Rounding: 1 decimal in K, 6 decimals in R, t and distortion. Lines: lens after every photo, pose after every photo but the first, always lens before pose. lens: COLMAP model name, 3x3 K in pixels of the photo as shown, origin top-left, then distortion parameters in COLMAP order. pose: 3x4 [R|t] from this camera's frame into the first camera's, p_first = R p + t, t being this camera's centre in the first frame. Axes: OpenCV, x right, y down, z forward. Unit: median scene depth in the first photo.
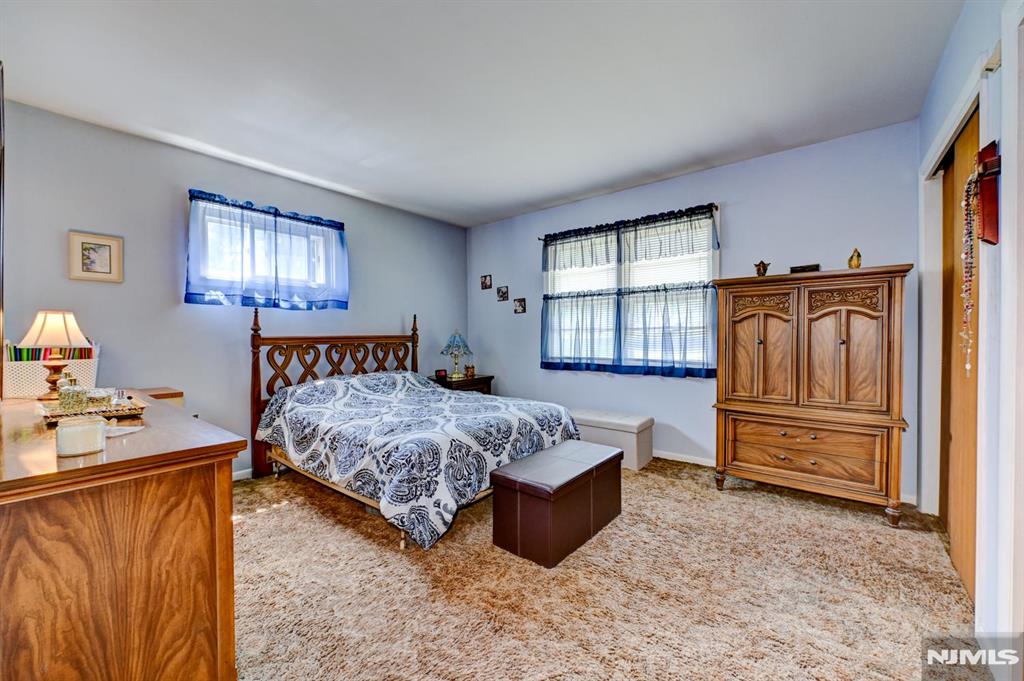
lens RADIAL K [[407.2, 0, 515.2], [0, 407.2, 342.0], [0, 0, 1]] dist [-0.006054, -0.000560]
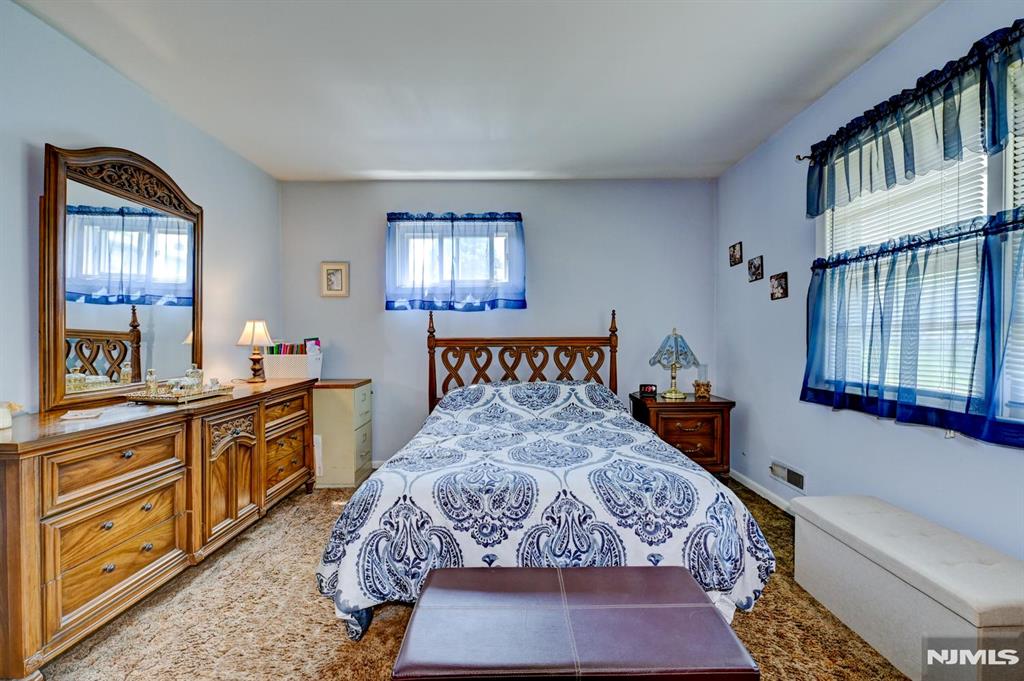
lens RADIAL K [[407.2, 0, 515.2], [0, 407.2, 342.0], [0, 0, 1]] dist [-0.006054, -0.000560]
pose [[0.624461, 0.012122, -0.780962, 0.296274], [-0.012980, 0.999903, 0.005141, -0.010543], [0.780948, 0.006927, 0.624557, 0.454210]]
